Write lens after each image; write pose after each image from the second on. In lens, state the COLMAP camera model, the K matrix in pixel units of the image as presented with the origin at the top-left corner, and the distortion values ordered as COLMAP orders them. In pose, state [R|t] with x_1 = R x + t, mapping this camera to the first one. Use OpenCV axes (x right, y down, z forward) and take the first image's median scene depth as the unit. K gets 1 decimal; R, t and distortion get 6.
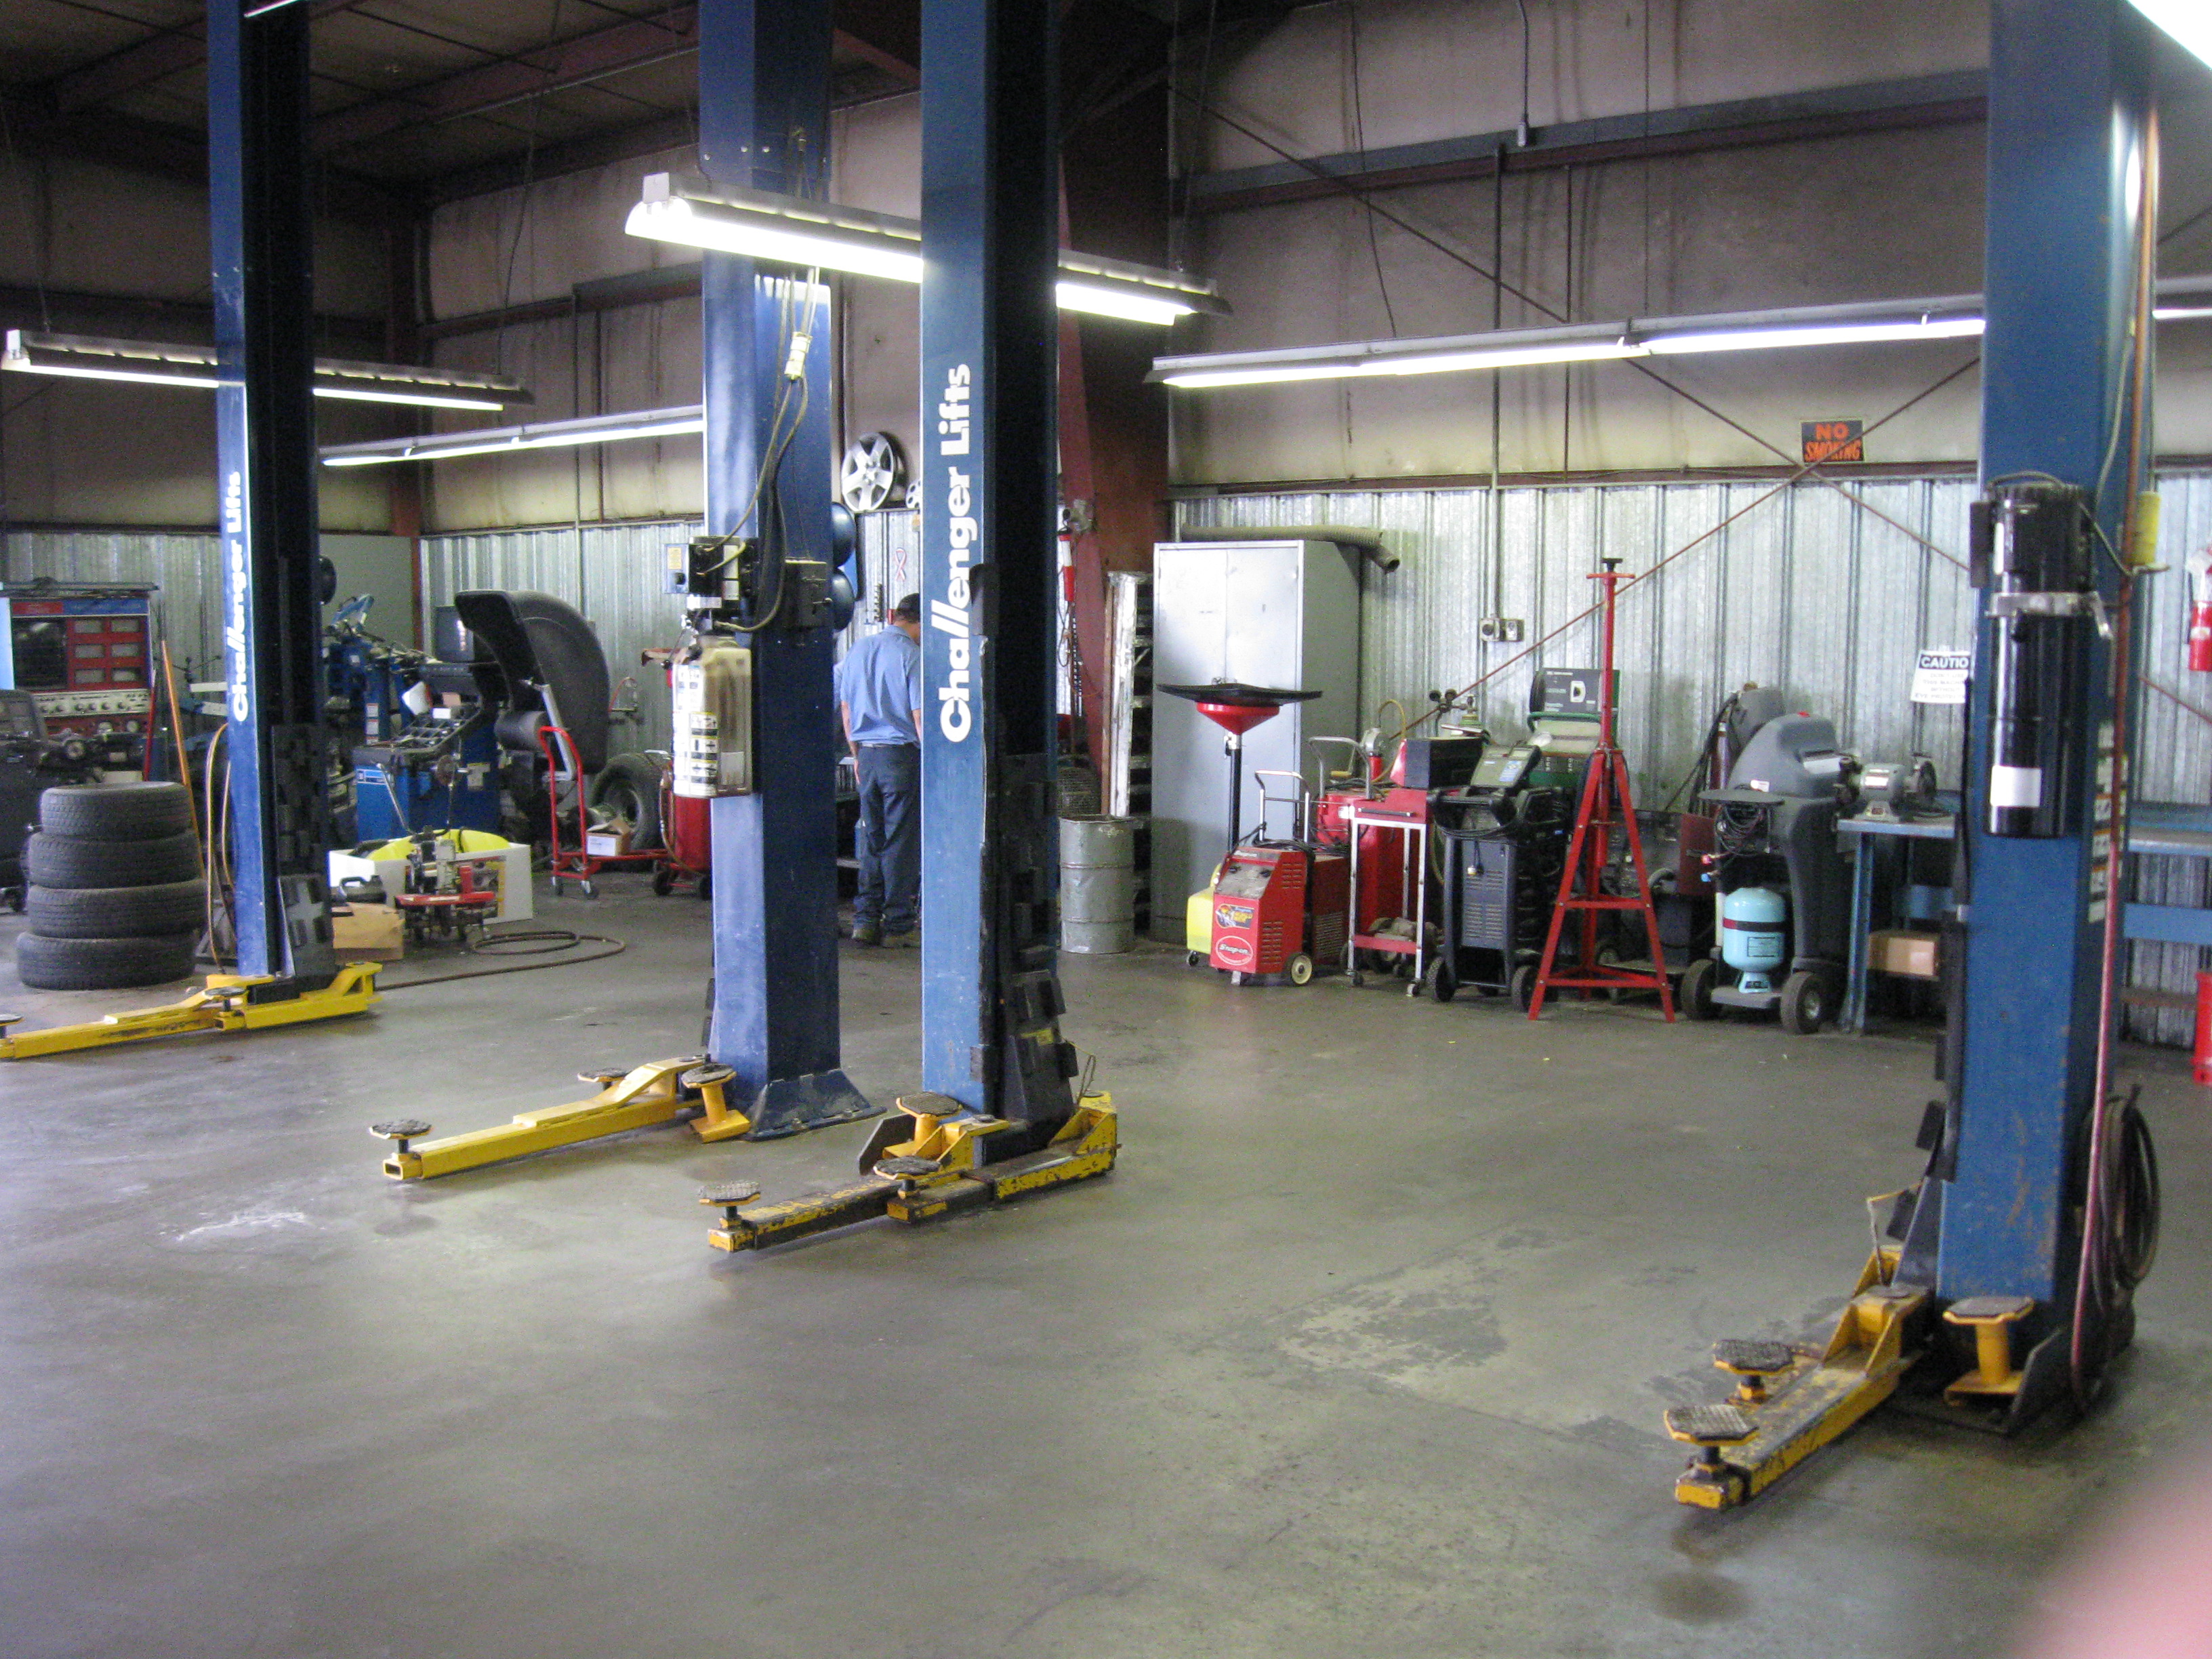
lens RADIAL K [[2369.8, 0, 1119.6], [0, 2369.8, 851.1], [0, 0, 1]] dist [-0.099041, 0.000000]
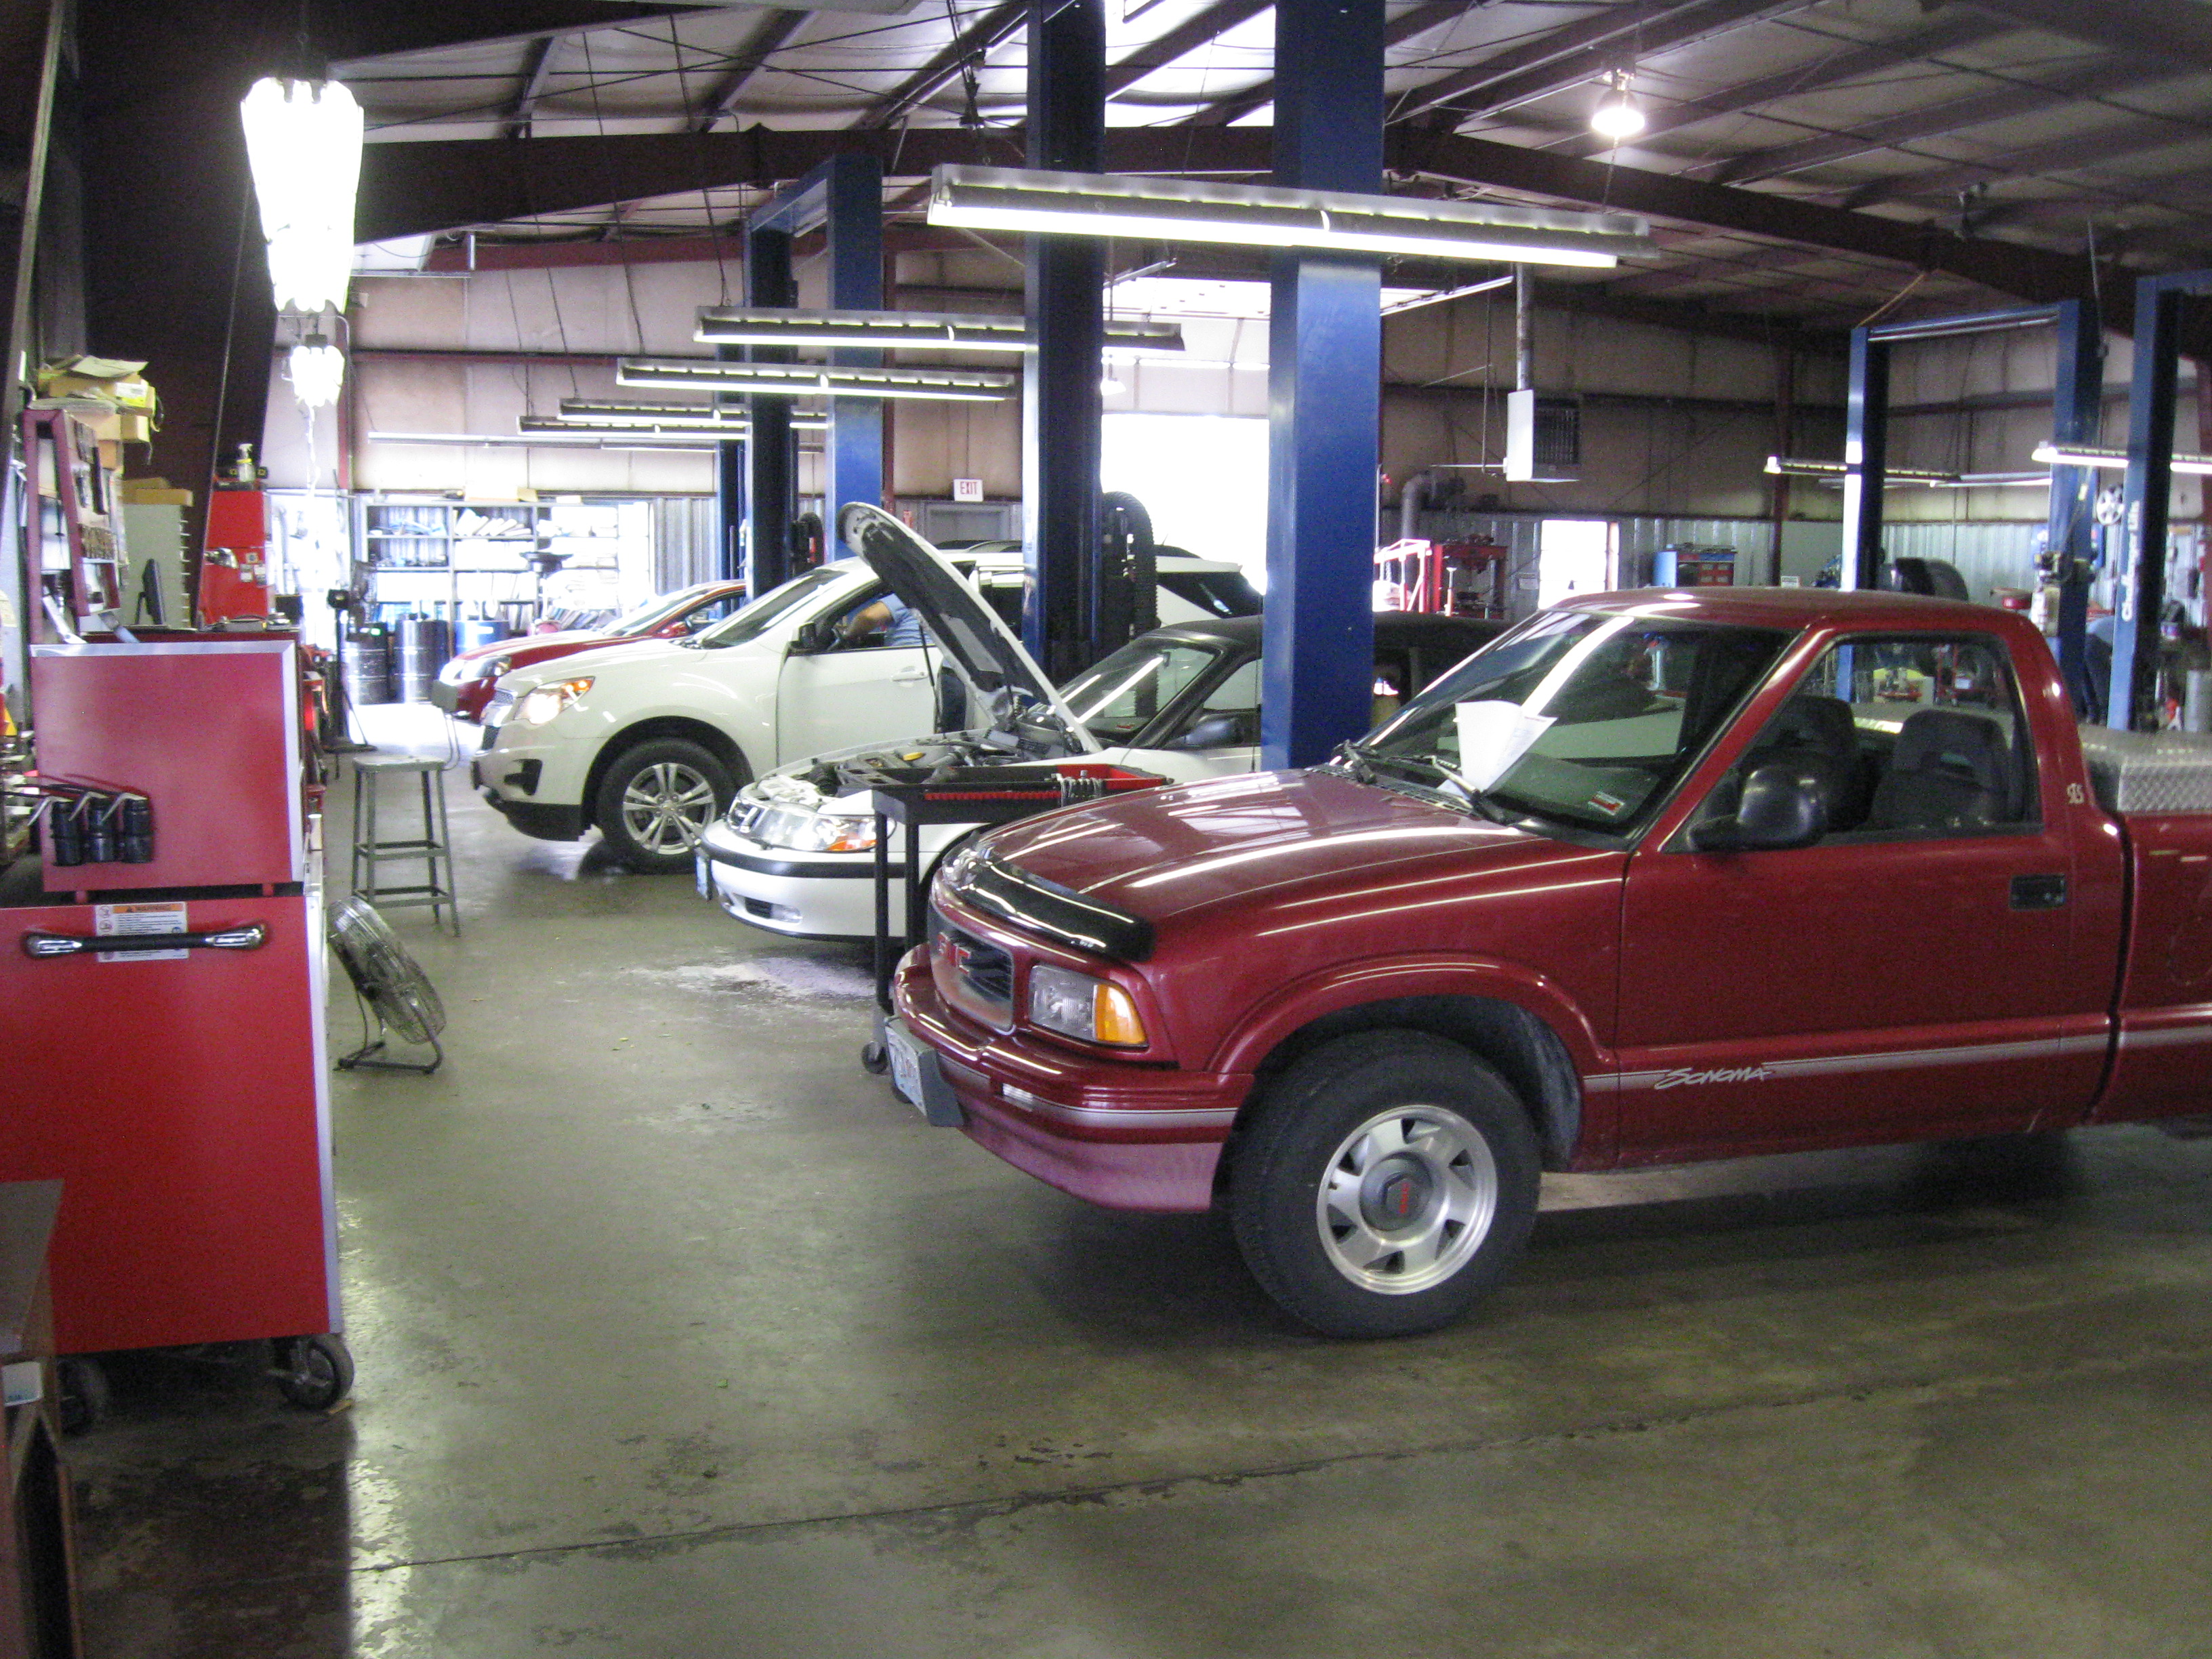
lens RADIAL K [[2369.8, 0, 1114.1], [0, 2369.8, 824.2], [0, 0, 1]] dist [-0.099041, 0.000000]
pose [[0.870630, 0.076773, -0.485911, 0.133528], [-0.069121, 0.997039, 0.033683, 0.101428], [0.487058, 0.004261, 0.873359, -1.121861]]
